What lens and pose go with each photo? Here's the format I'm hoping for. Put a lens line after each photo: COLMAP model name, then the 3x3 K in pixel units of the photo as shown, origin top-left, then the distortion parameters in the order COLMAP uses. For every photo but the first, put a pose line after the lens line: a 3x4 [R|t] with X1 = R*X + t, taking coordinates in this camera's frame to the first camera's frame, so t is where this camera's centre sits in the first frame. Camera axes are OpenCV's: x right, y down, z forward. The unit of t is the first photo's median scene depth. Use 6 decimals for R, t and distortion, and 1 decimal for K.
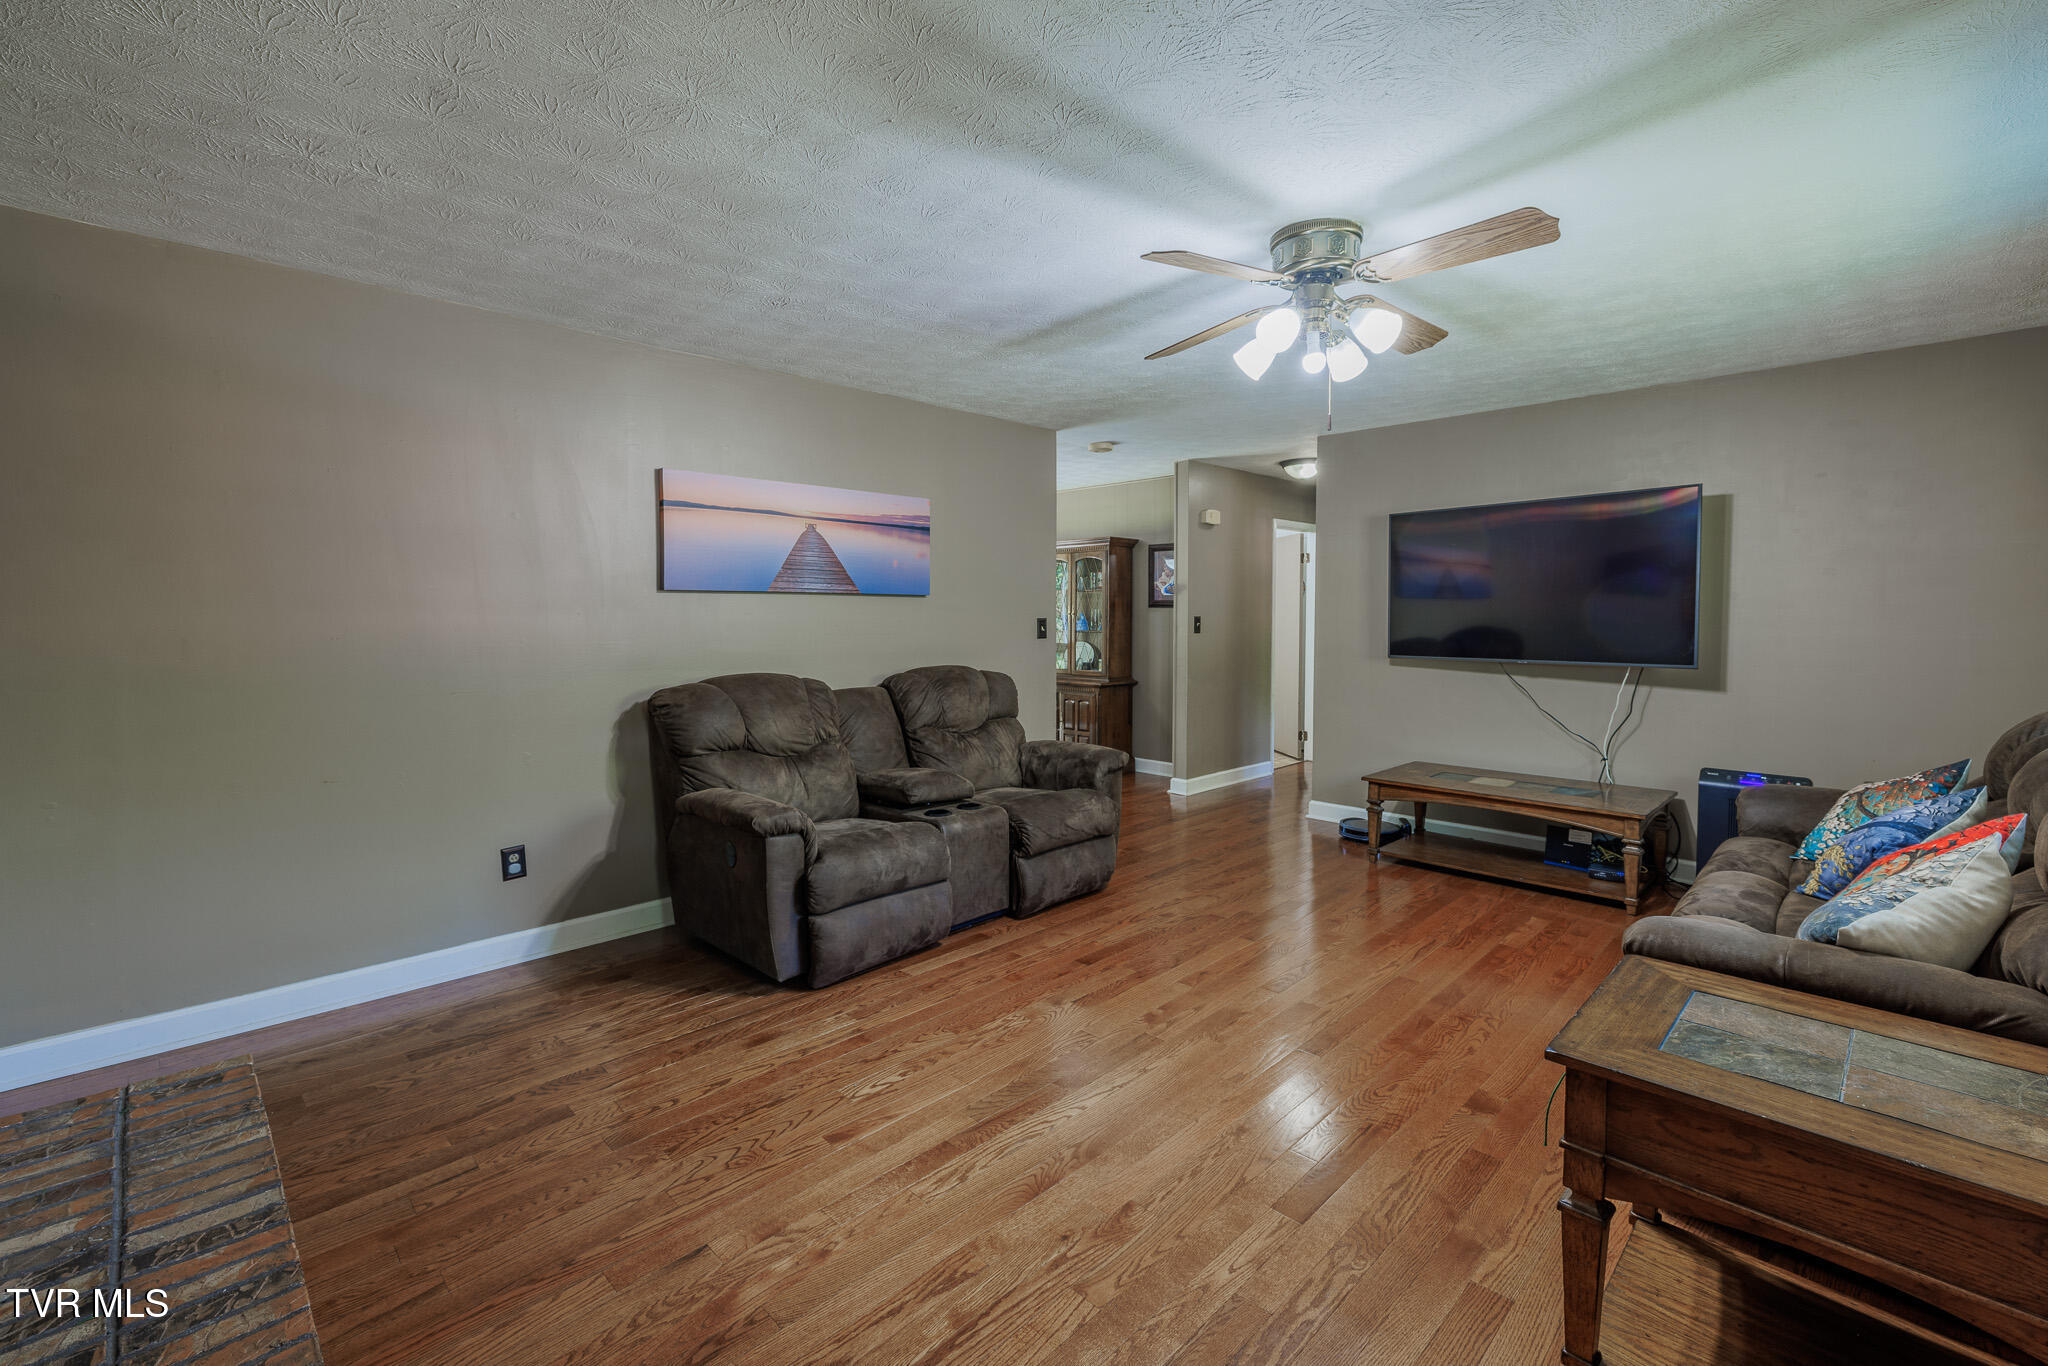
lens RADIAL K [[857.4, 0, 1019.6], [0, 857.4, 674.7], [0, 0, 1]] dist [0.000665, 0.000047]
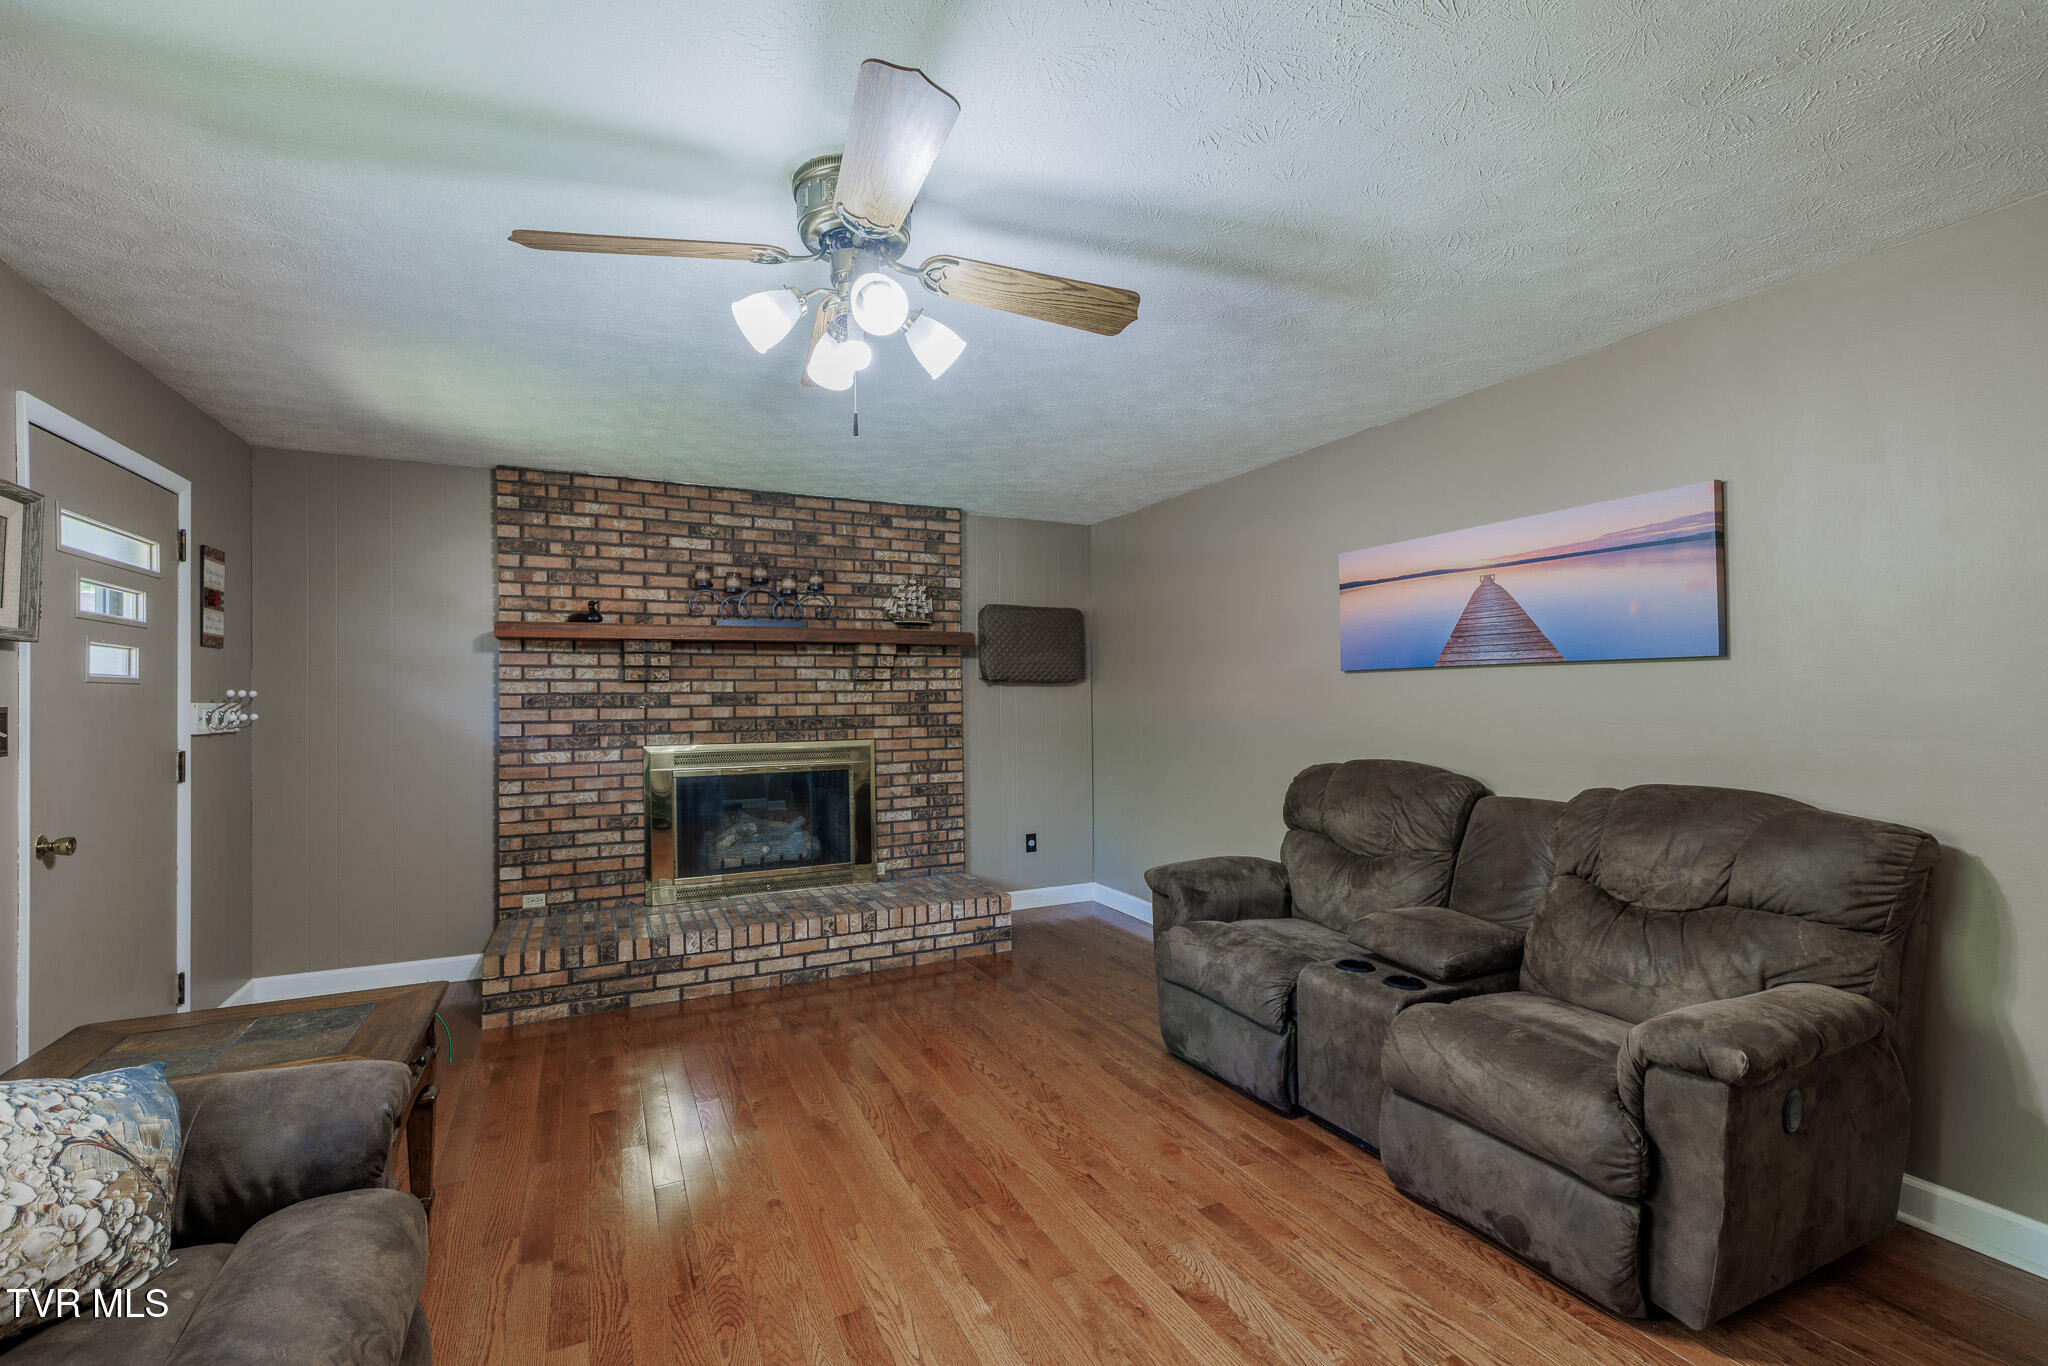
lens RADIAL K [[861.4, 0, 1018.5], [0, 861.4, 699.2], [0, 0, 1]] dist [0.000032, 0.000030]
pose [[-0.300752, 0.004292, -0.953693, 0.620835], [-0.056724, 0.998139, 0.022380, -0.058335], [0.952014, 0.060828, -0.299949, 0.837062]]
